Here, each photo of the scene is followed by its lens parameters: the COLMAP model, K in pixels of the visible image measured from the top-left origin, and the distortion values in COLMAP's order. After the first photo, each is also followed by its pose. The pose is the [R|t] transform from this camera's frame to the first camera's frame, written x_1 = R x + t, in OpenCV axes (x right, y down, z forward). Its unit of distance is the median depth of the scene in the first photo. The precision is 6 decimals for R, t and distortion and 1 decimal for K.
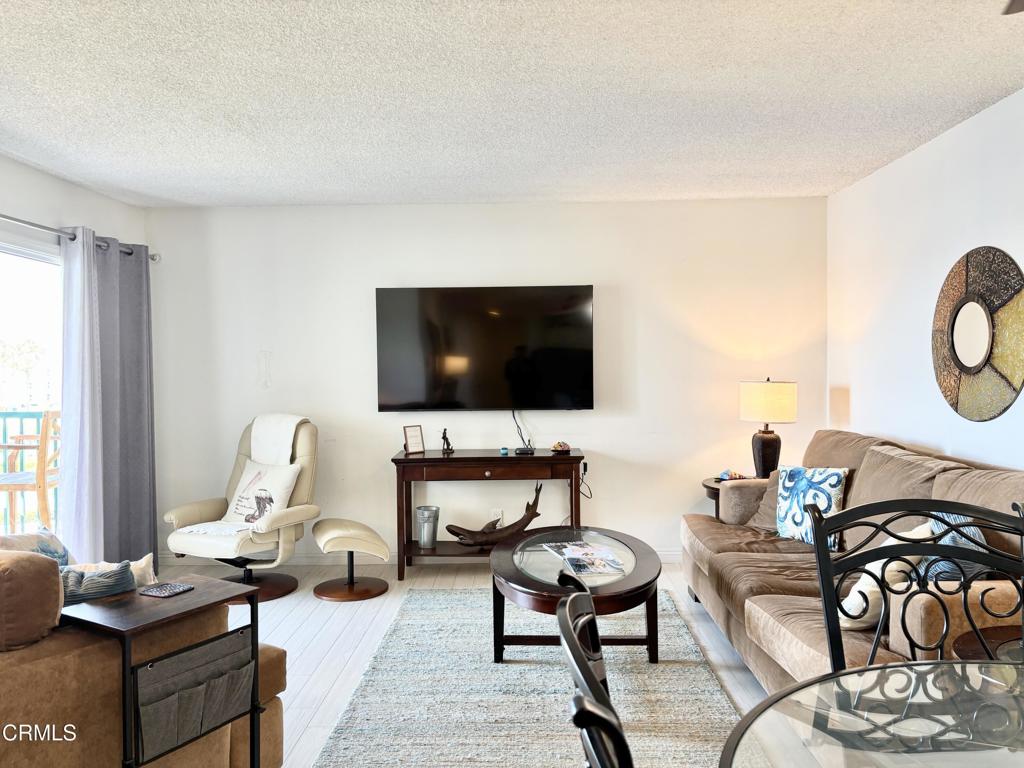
lens RADIAL K [[776.9, 0, 499.1], [0, 776.9, 386.5], [0, 0, 1]] dist [0.009011, -0.001761]
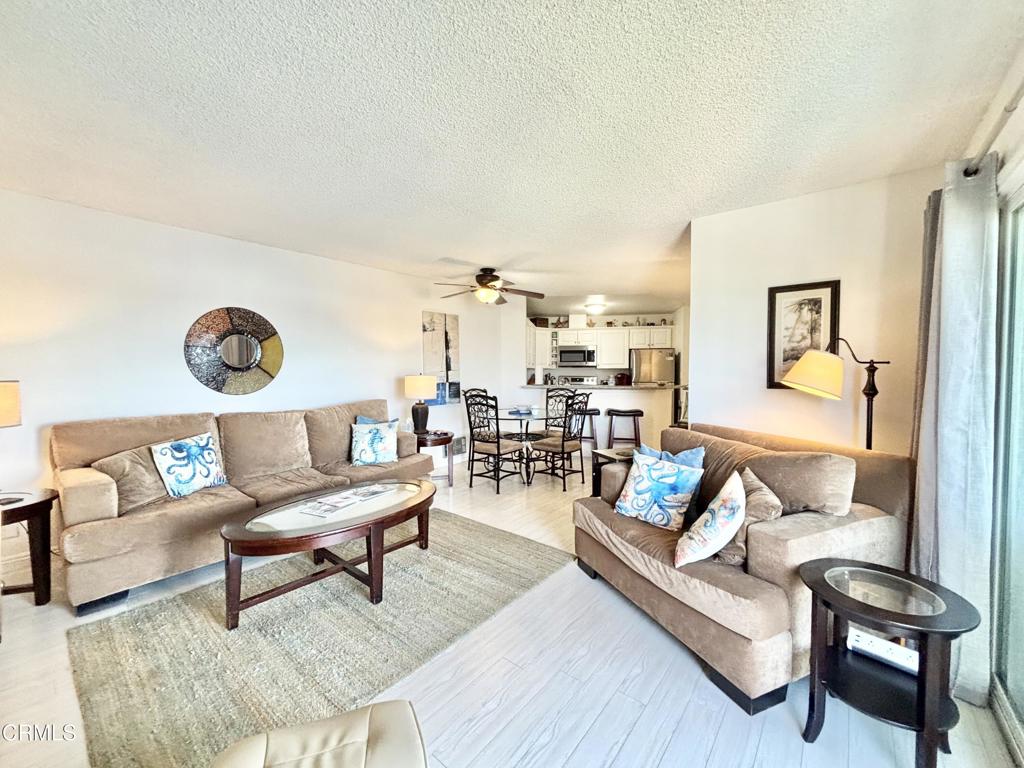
lens RADIAL K [[406.6, 0, 512.0], [0, 406.6, 384.0], [0, 0, 1]] dist [0.000648, 0.000430]
pose [[-0.798748, -0.012036, 0.601545, -0.505334], [0.020852, 0.998645, 0.047669, -0.015828], [-0.601304, 0.050619, -0.797415, 1.255165]]
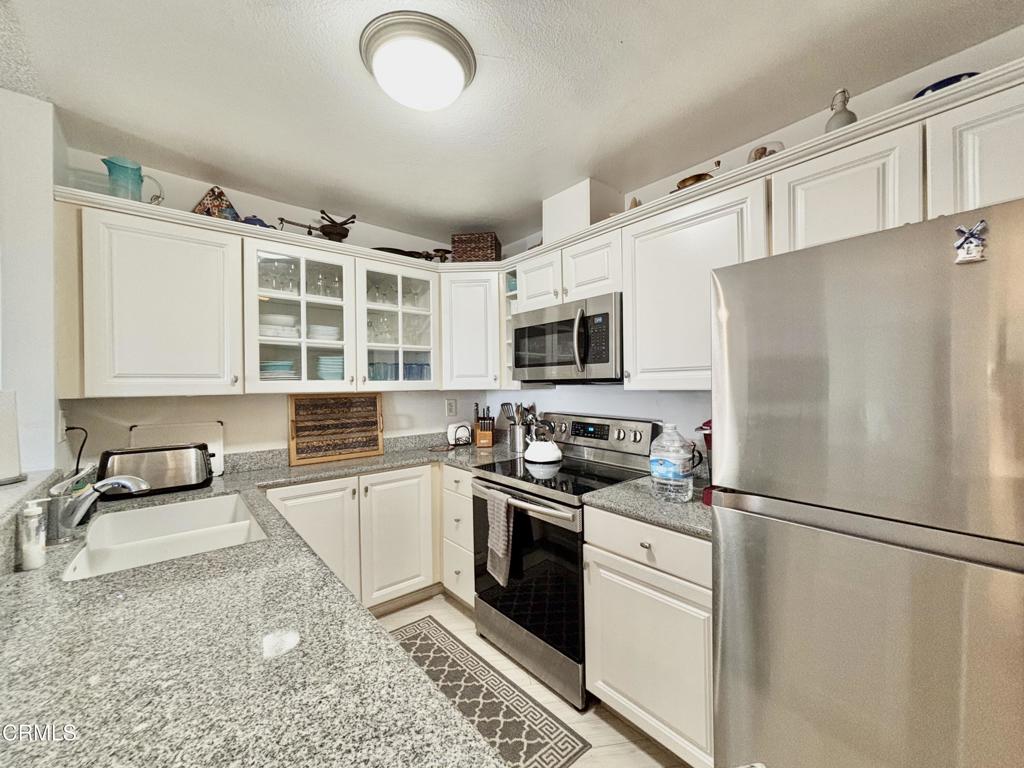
lens RADIAL K [[411.9, 0, 512.0], [0, 411.9, 384.0], [0, 0, 1]] dist [0.000560, 0.000089]
pose [[-0.213002, 0.008393, 0.977016, -0.048230], [0.037130, 0.999310, -0.000489, 0.000314], [-0.976346, 0.036172, -0.213167, -0.447176]]
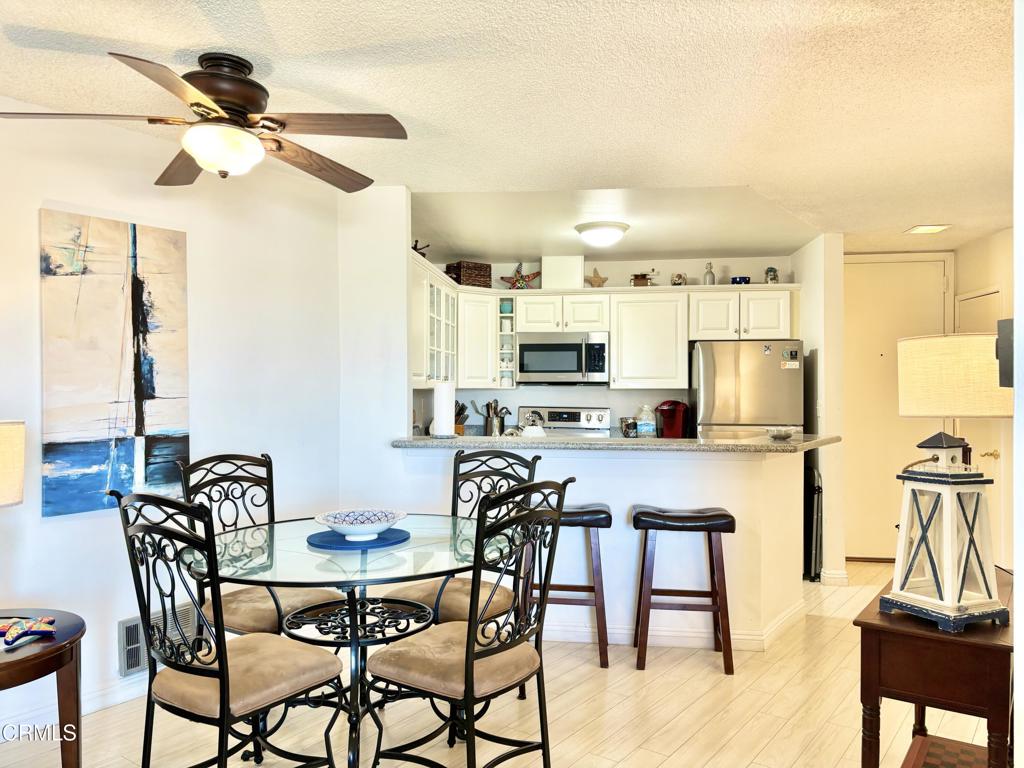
lens RADIAL K [[761.3, 0, 504.9], [0, 761.3, 389.1], [0, 0, 1]] dist [0.077596, -0.084597]
pose [[-0.827601, 0.006255, 0.561281, -0.300721], [0.019336, 0.999662, 0.017369, -0.018573], [-0.560983, 0.025227, -0.827443, 0.752167]]
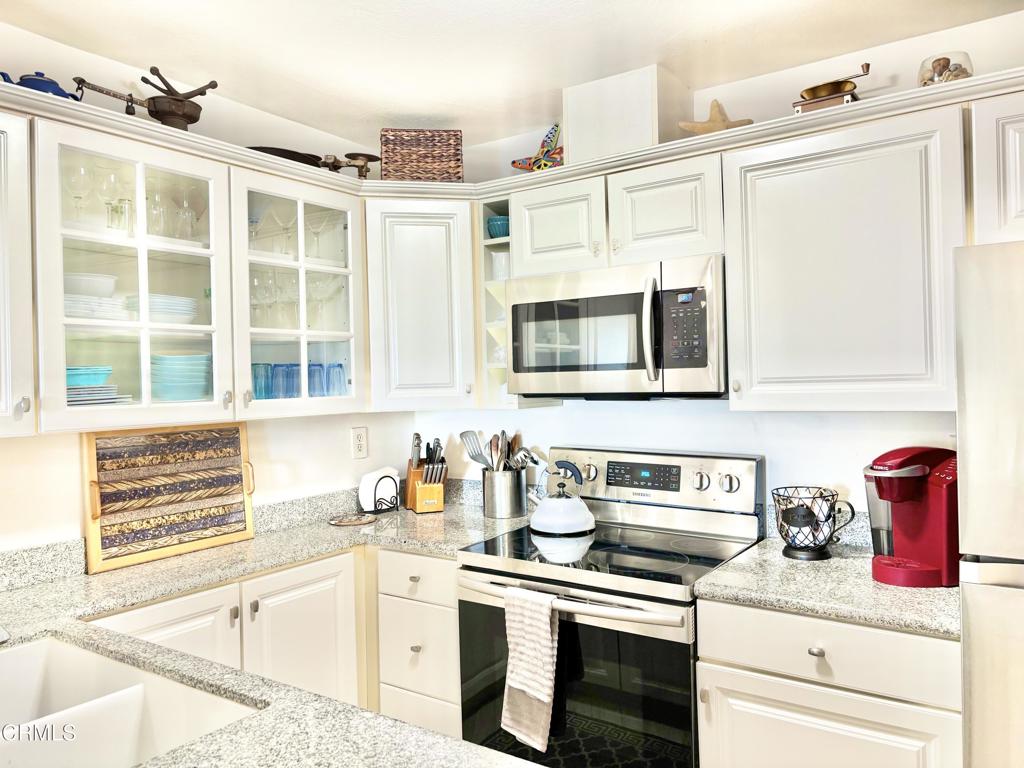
lens RADIAL K [[767.2, 0, 509.1], [0, 767.2, 379.1], [0, 0, 1]] dist [0.048060, -0.063527]
pose [[-0.459182, 0.016830, 0.888183, -0.033400], [0.047623, 0.998849, 0.005694, -0.022783], [-0.887065, 0.044912, -0.459455, -0.270545]]
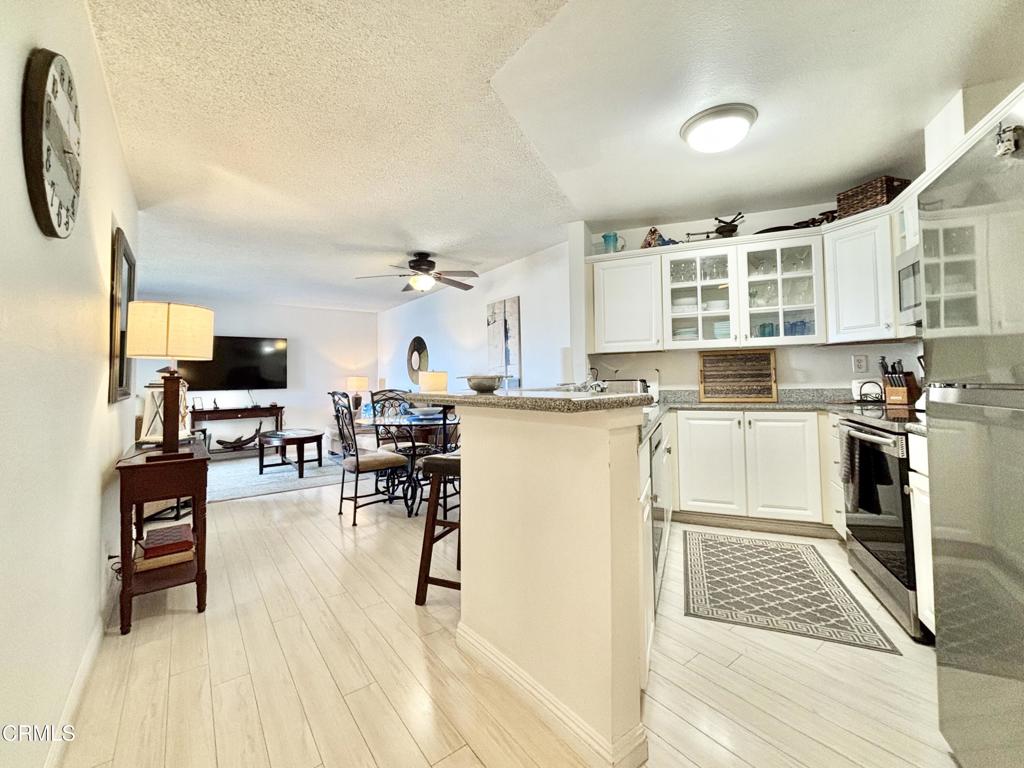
lens RADIAL K [[428.3, 0, 516.1], [0, 428.3, 365.9], [0, 0, 1]] dist [-0.000226, 0.000042]
pose [[0.766270, 0.018492, 0.642253, -0.264287], [0.026007, 0.997874, -0.059760, 0.076629], [-0.641993, 0.062496, 0.764160, -0.700739]]
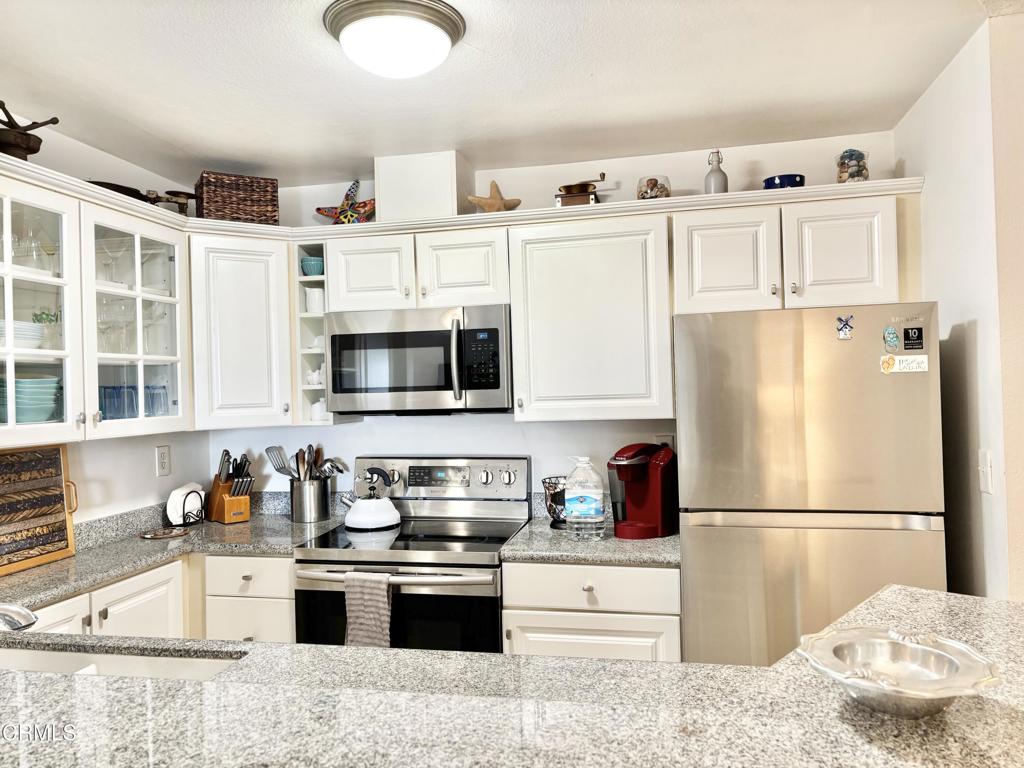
lens RADIAL K [[767.2, 0, 509.1], [0, 767.2, 379.1], [0, 0, 1]] dist [0.048060, -0.063527]
pose [[-0.767224, 0.035542, 0.640393, -0.081376], [0.048254, 0.998832, 0.002374, -0.032146], [-0.639561, 0.032723, -0.768043, -0.093334]]
